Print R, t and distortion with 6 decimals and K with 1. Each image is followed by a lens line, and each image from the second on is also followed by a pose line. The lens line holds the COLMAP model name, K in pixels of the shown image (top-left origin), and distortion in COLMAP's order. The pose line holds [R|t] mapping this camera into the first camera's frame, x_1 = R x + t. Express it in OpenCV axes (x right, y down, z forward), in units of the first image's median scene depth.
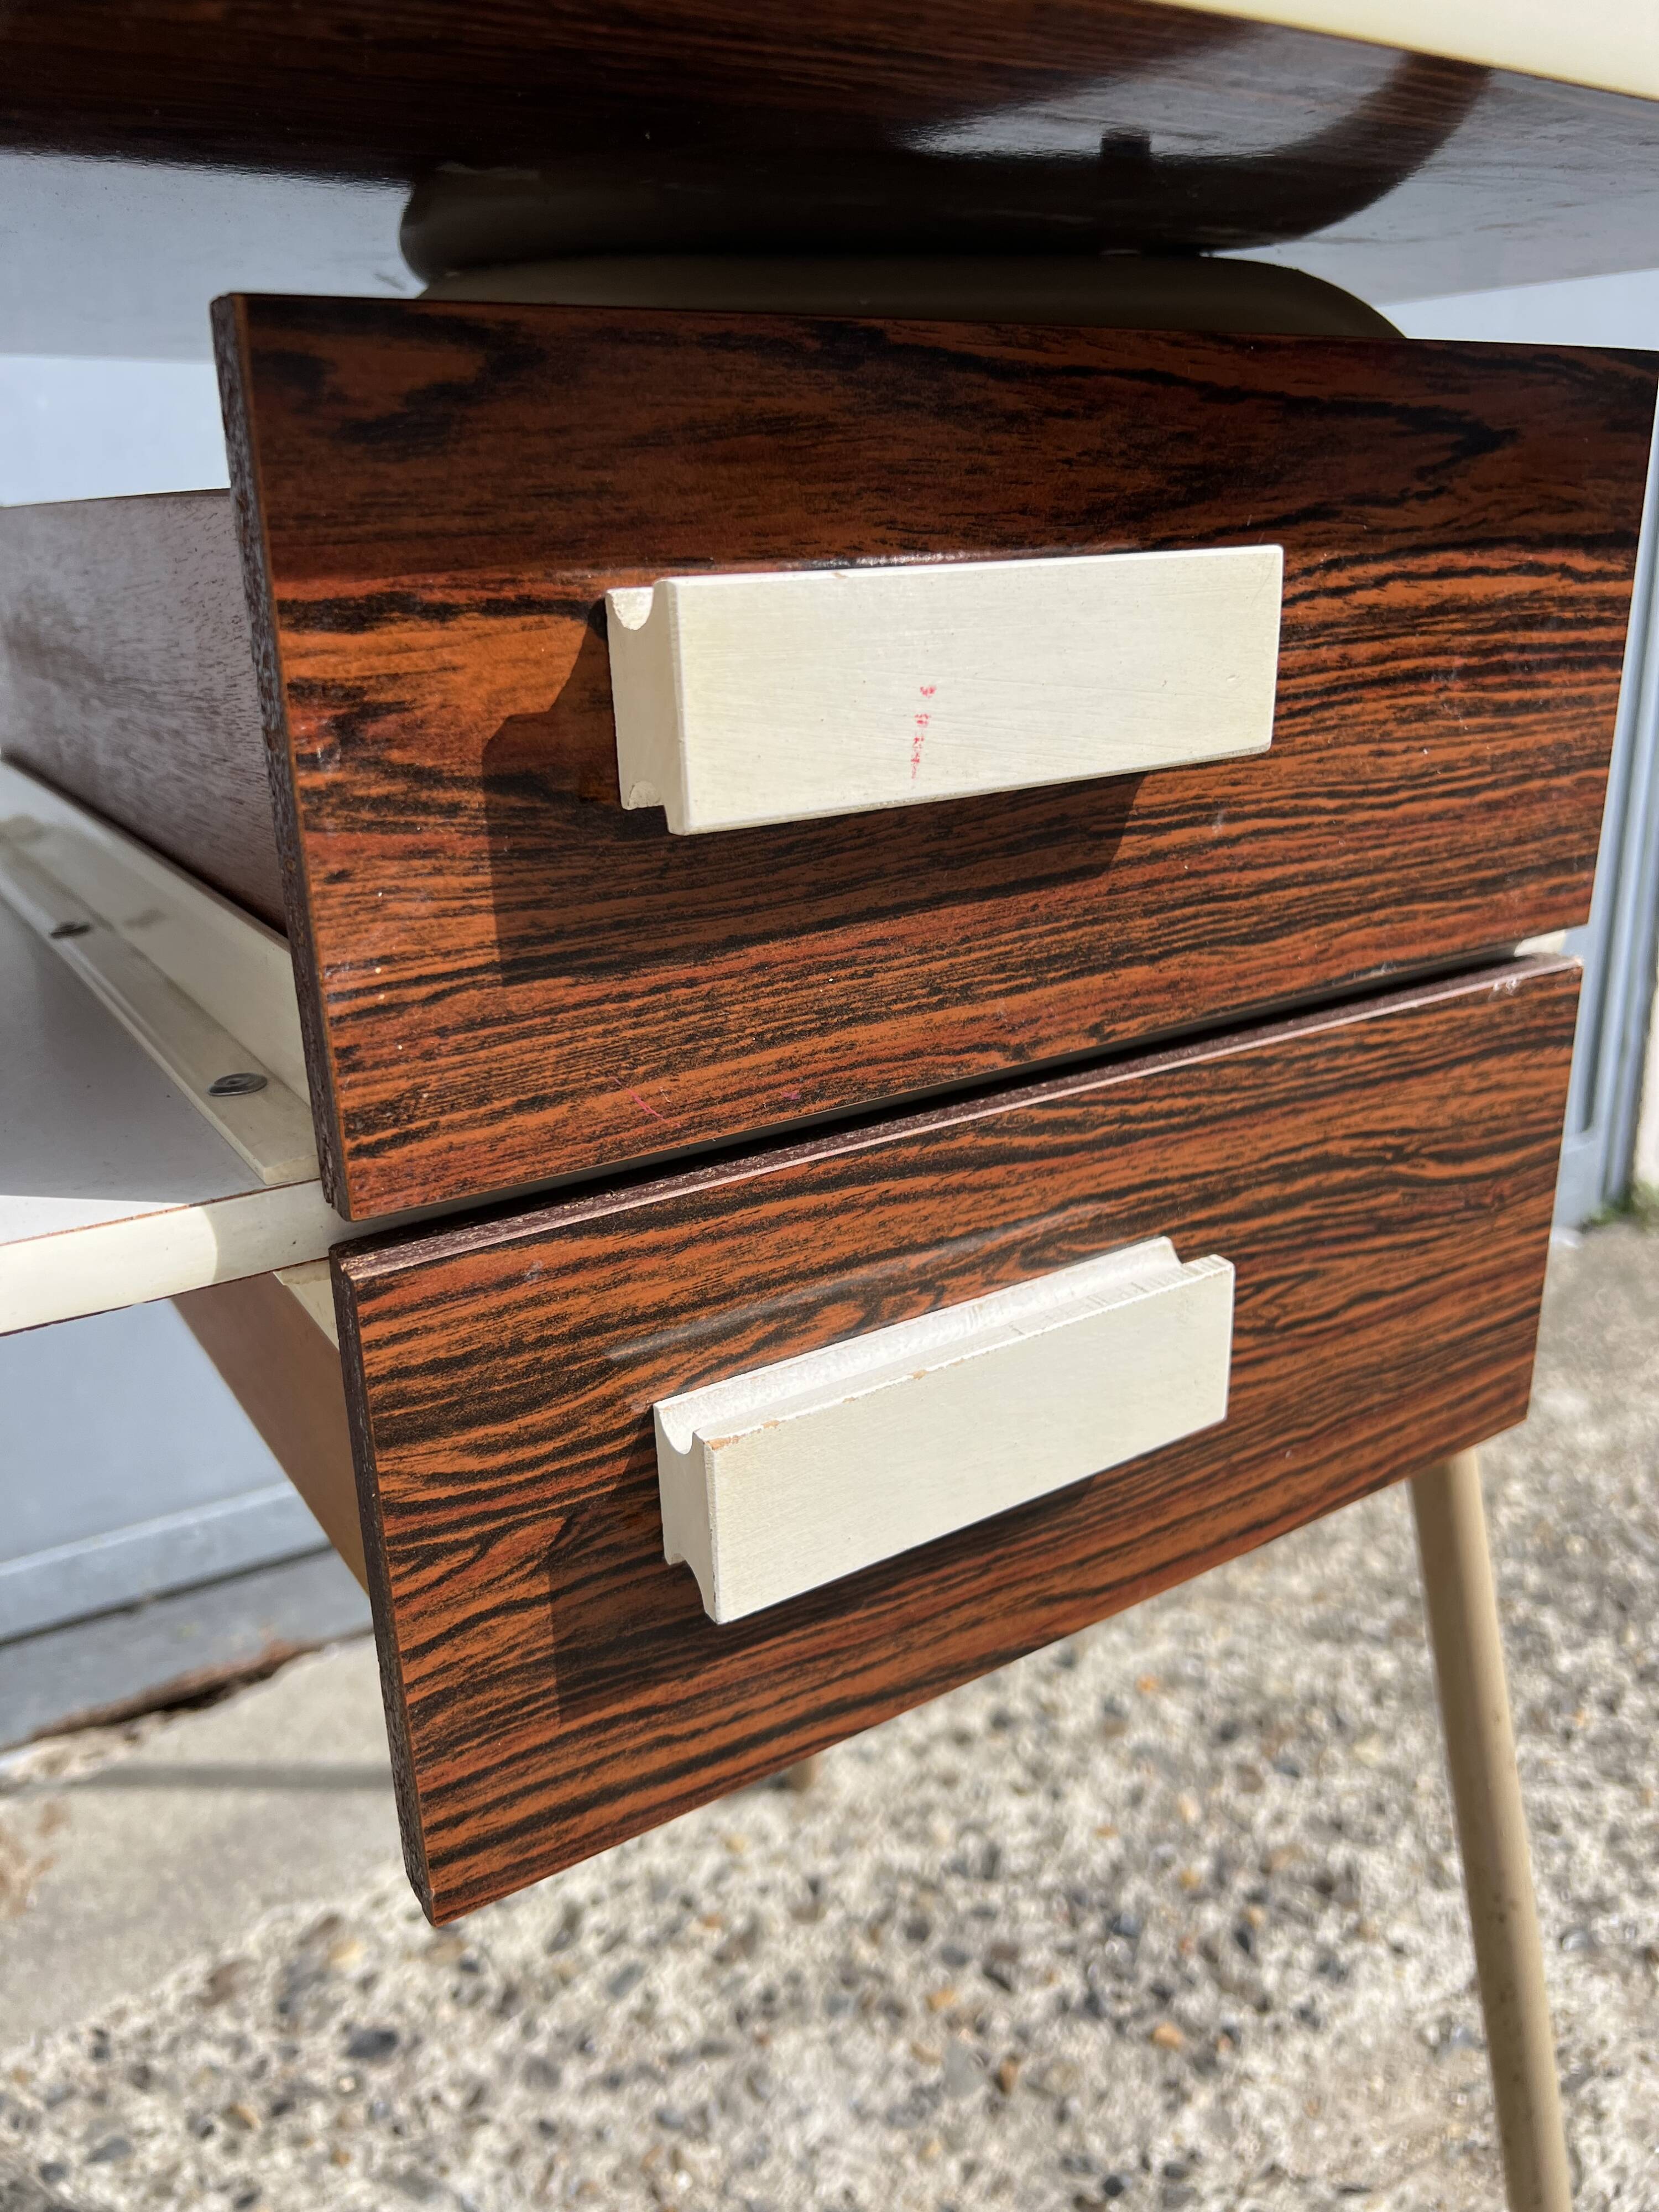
lens RADIAL K [[1696.6, 0, 836.8], [0, 1696.6, 1106.2], [0, 0, 1]] dist [0.014006, -0.028340]
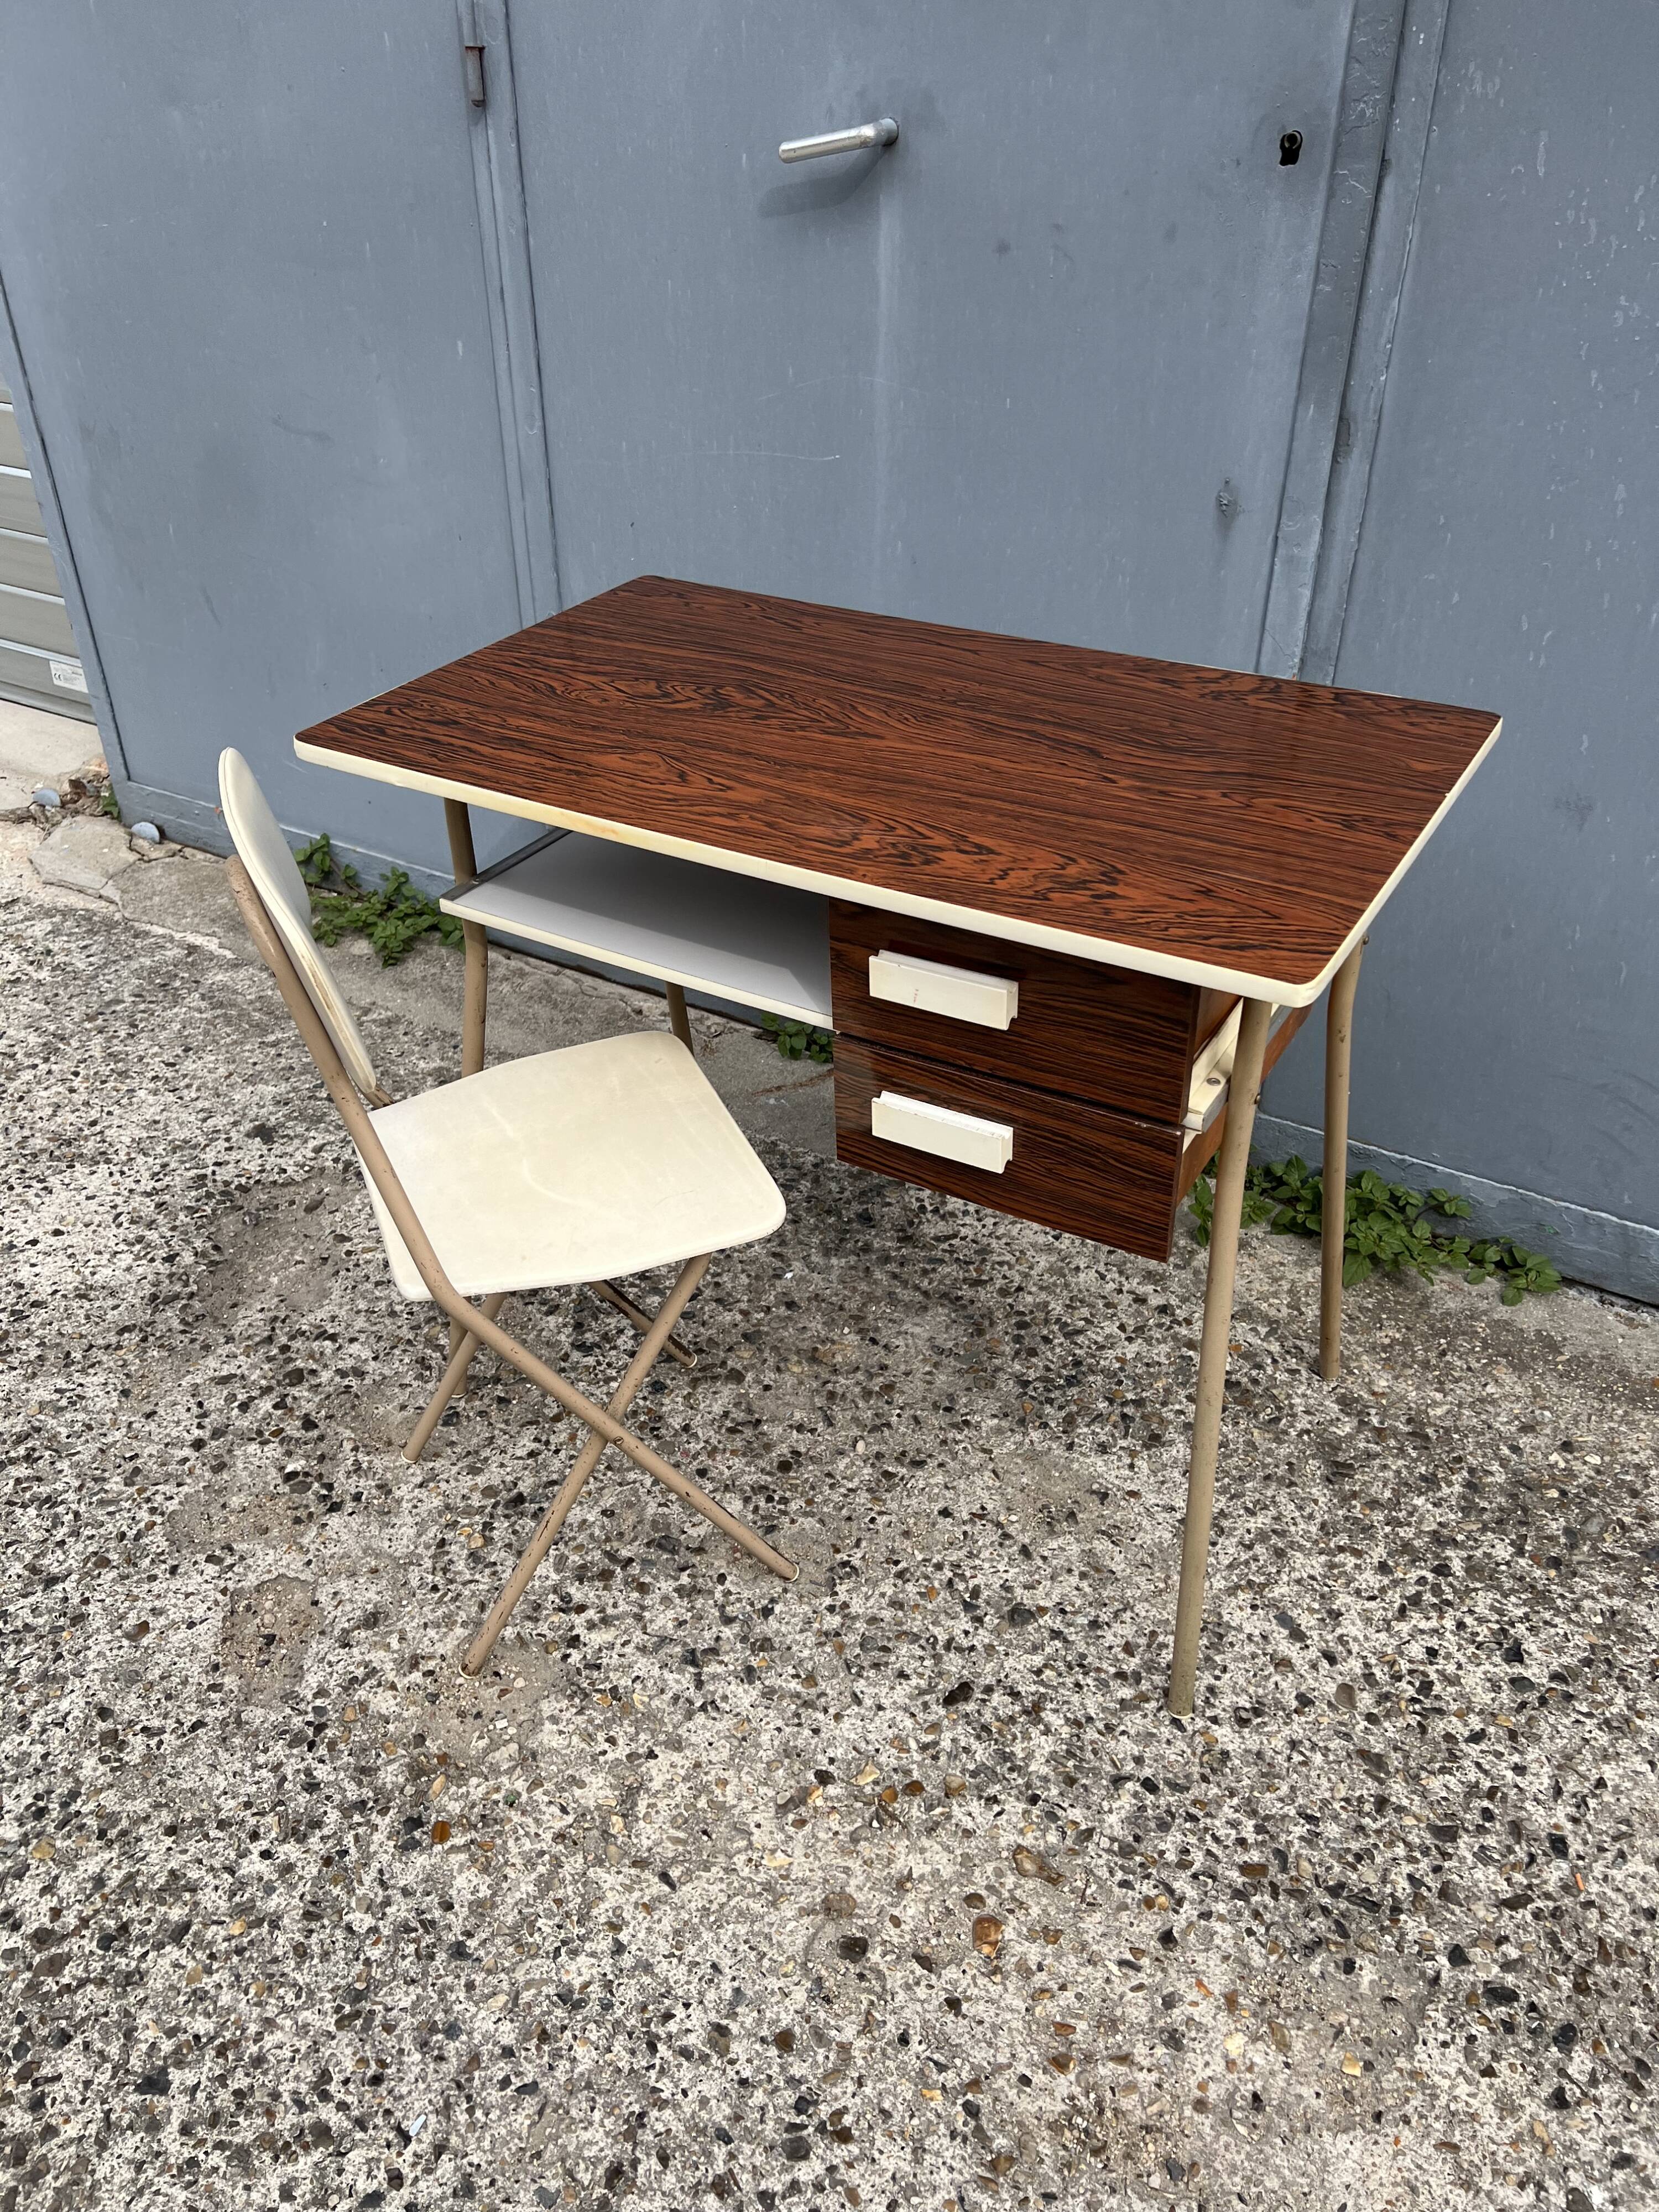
lens RADIAL K [[1665.8, 0, 813.8], [0, 1665.8, 1110.6], [0, 0, 1]] dist [0.037848, -0.046473]
pose [[0.451289, 0.510902, -0.731654, 1.504316], [-0.270091, 0.859637, 0.433676, -0.691803], [0.850523, 0.001900, 0.525935, -0.425205]]
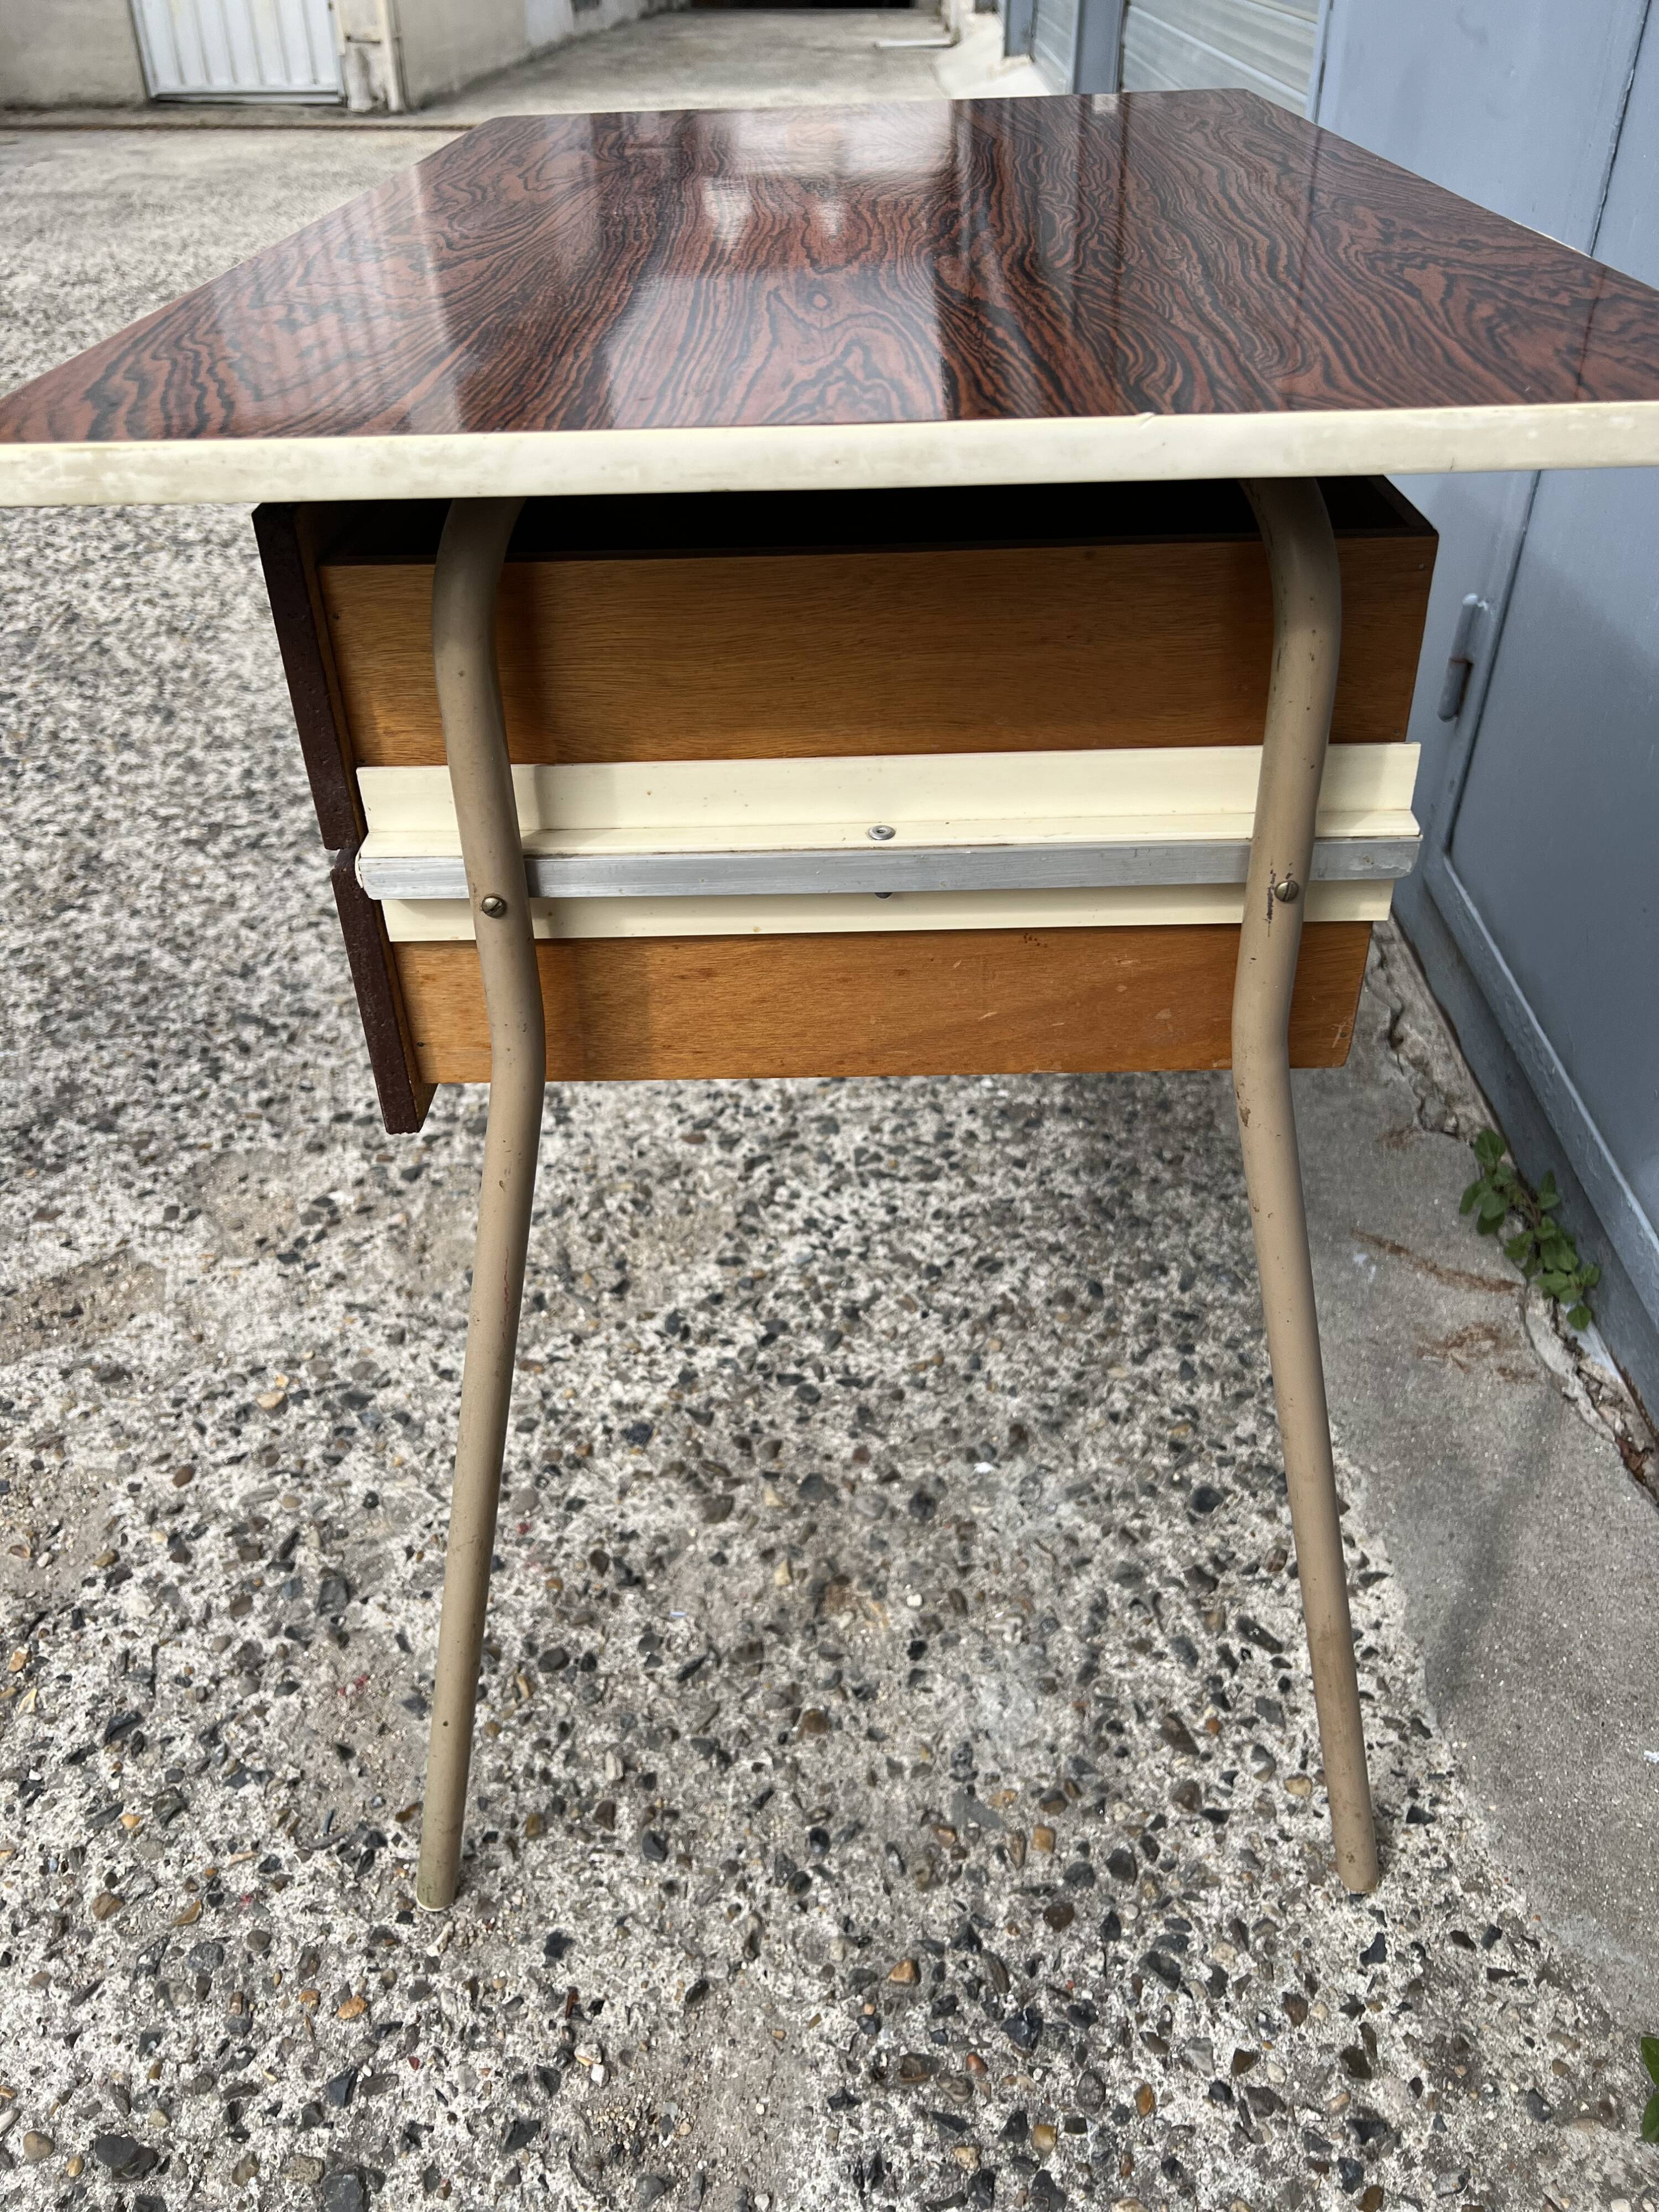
lens RADIAL K [[1665.8, 0, 808.3], [0, 1665.8, 1120.1], [0, 0, 1]] dist [0.037848, -0.046473]
pose [[-0.563984, 0.508816, -0.650406, 0.647613], [-0.229354, 0.660117, 0.715292, -0.560371], [0.793296, 0.552587, -0.255596, 0.927695]]
